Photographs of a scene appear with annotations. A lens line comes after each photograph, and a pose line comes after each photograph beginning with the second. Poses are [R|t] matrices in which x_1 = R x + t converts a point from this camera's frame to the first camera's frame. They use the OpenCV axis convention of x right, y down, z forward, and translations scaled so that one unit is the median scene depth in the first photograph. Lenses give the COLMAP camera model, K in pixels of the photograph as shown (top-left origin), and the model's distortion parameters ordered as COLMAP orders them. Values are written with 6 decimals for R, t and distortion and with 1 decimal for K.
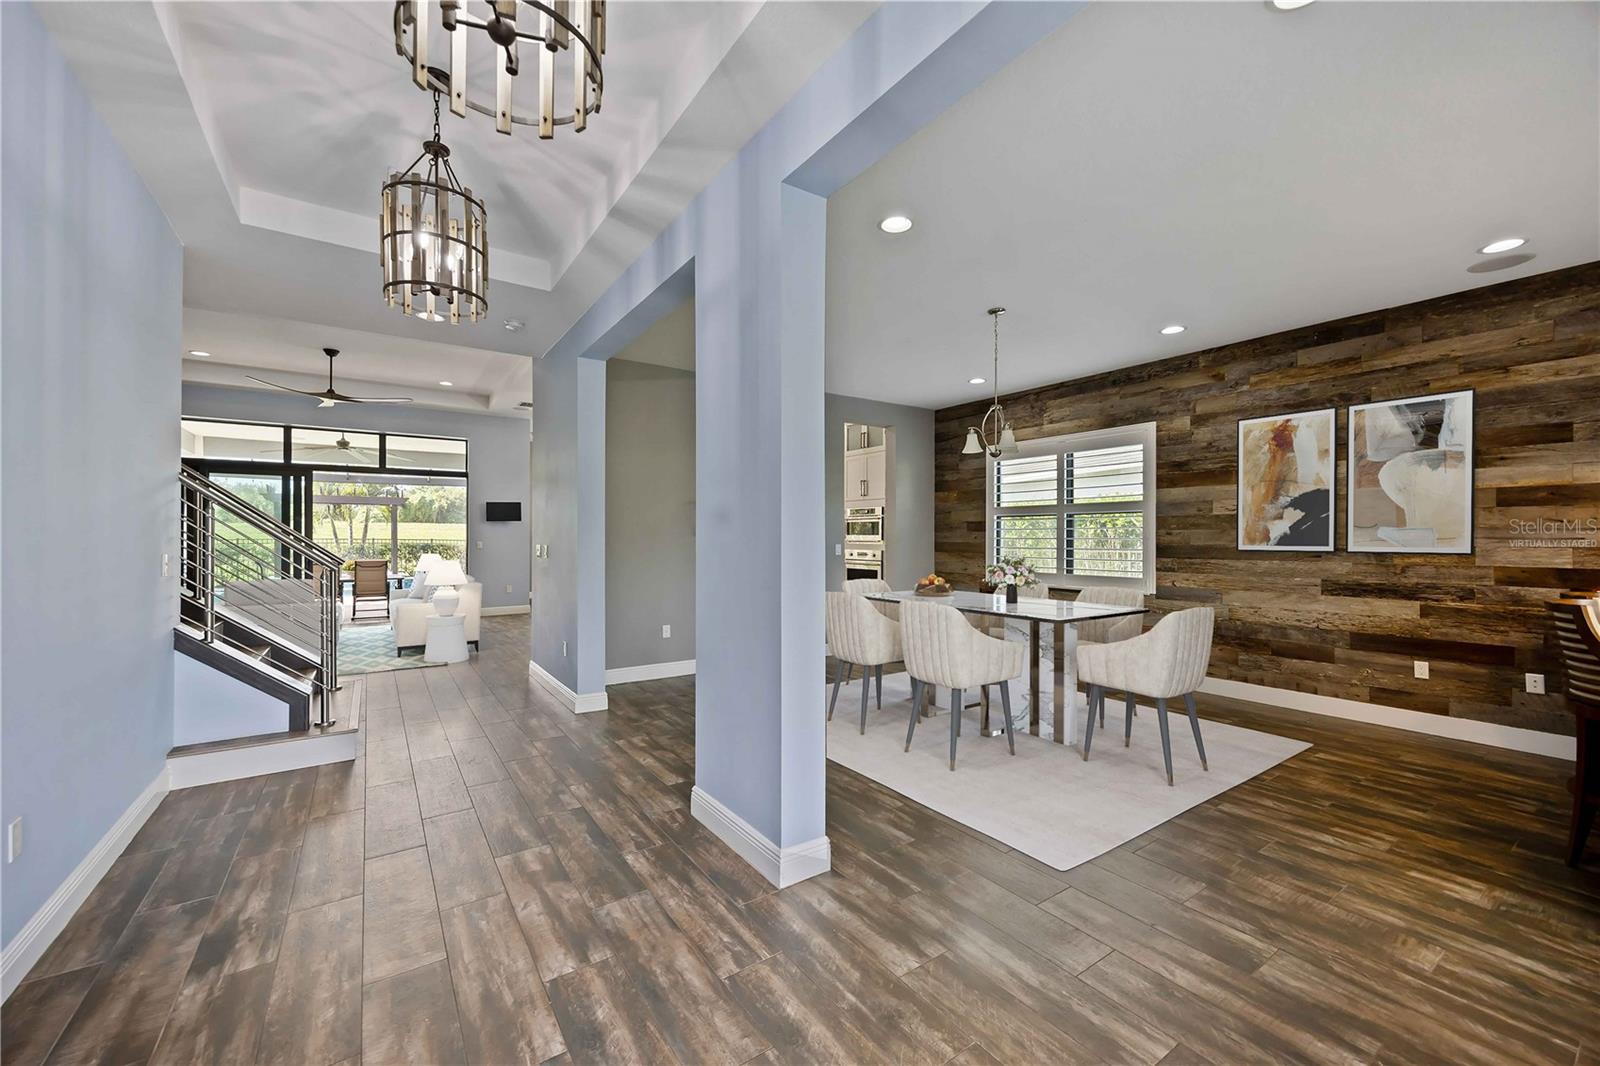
lens RADIAL K [[624.6, 0, 796.2], [0, 624.6, 531.6], [0, 0, 1]] dist [0.000505, 0.000128]
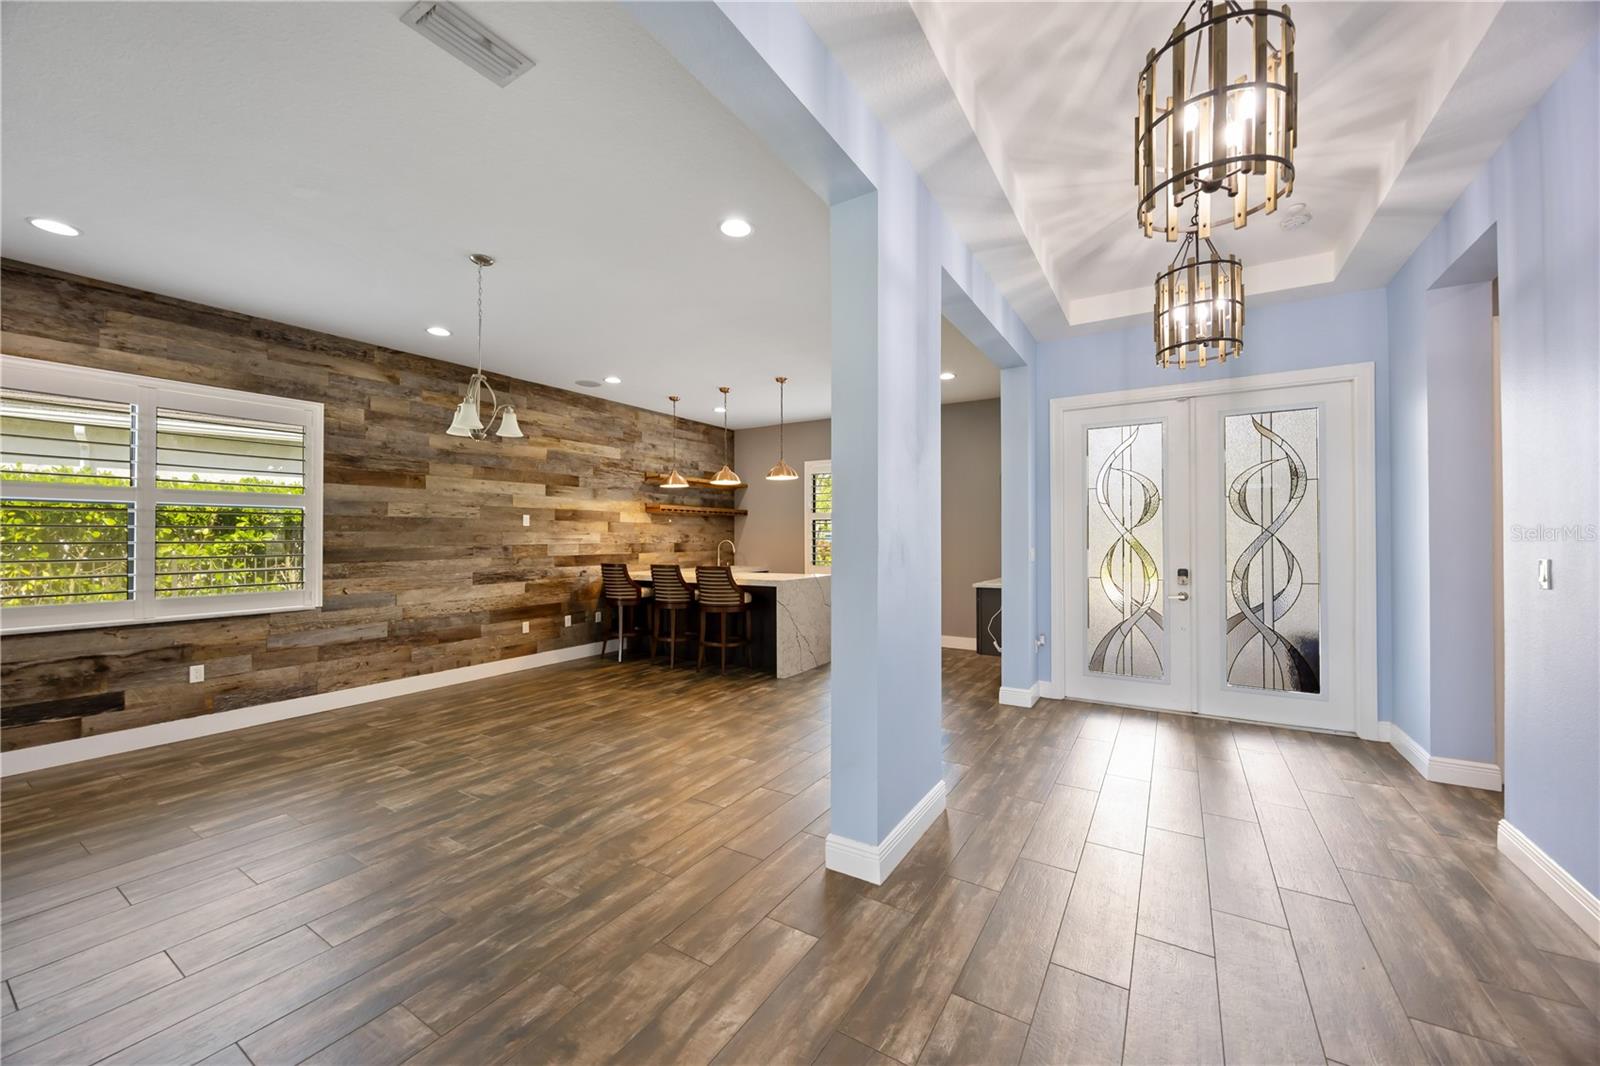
lens RADIAL K [[605.6, 0, 797.7], [0, 605.6, 533.3], [0, 0, 1]] dist [-0.002306, -0.000176]
pose [[-0.401459, 0.006916, 0.915851, -0.532900], [-0.004779, 0.999942, -0.009646, 0.006393], [-0.915865, -0.008250, -0.401403, 0.897419]]
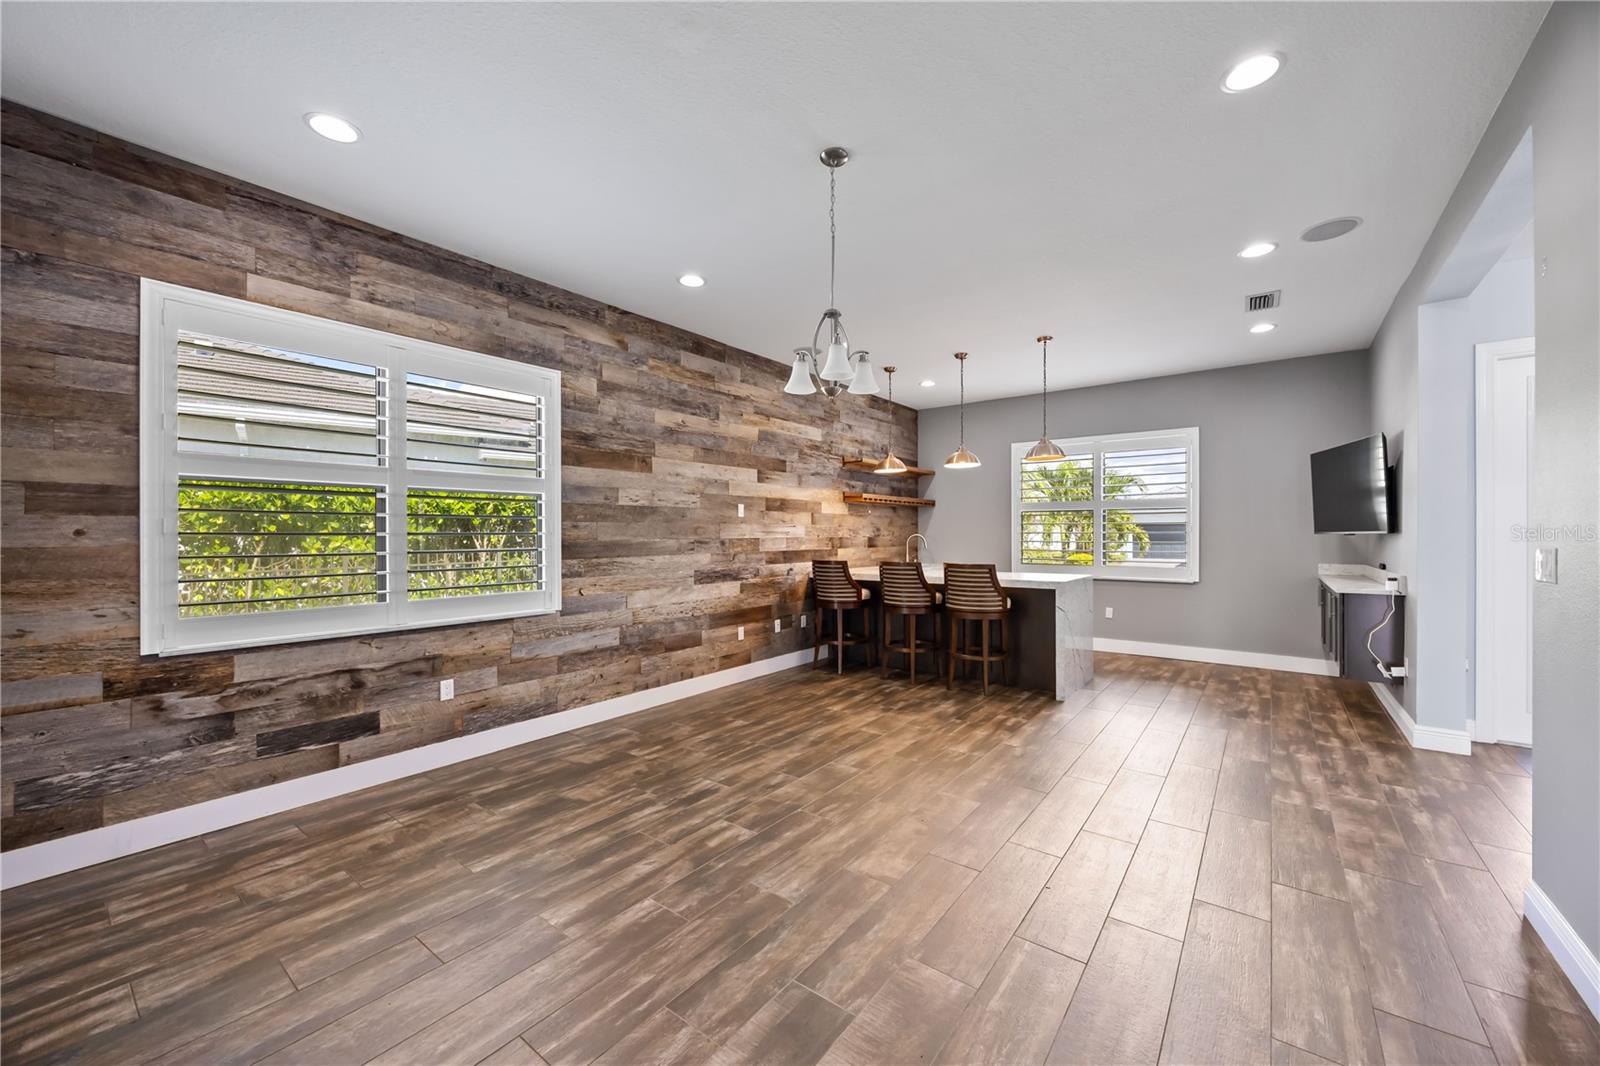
lens RADIAL K [[614.4, 0, 800.6], [0, 614.4, 537.4], [0, 0, 1]] dist [0.000226, 0.000144]
pose [[-0.310839, -0.003794, 0.950455, -0.228978], [-0.004067, 0.999988, 0.002662, 0.015651], [-0.950454, -0.003038, -0.310850, 1.163708]]
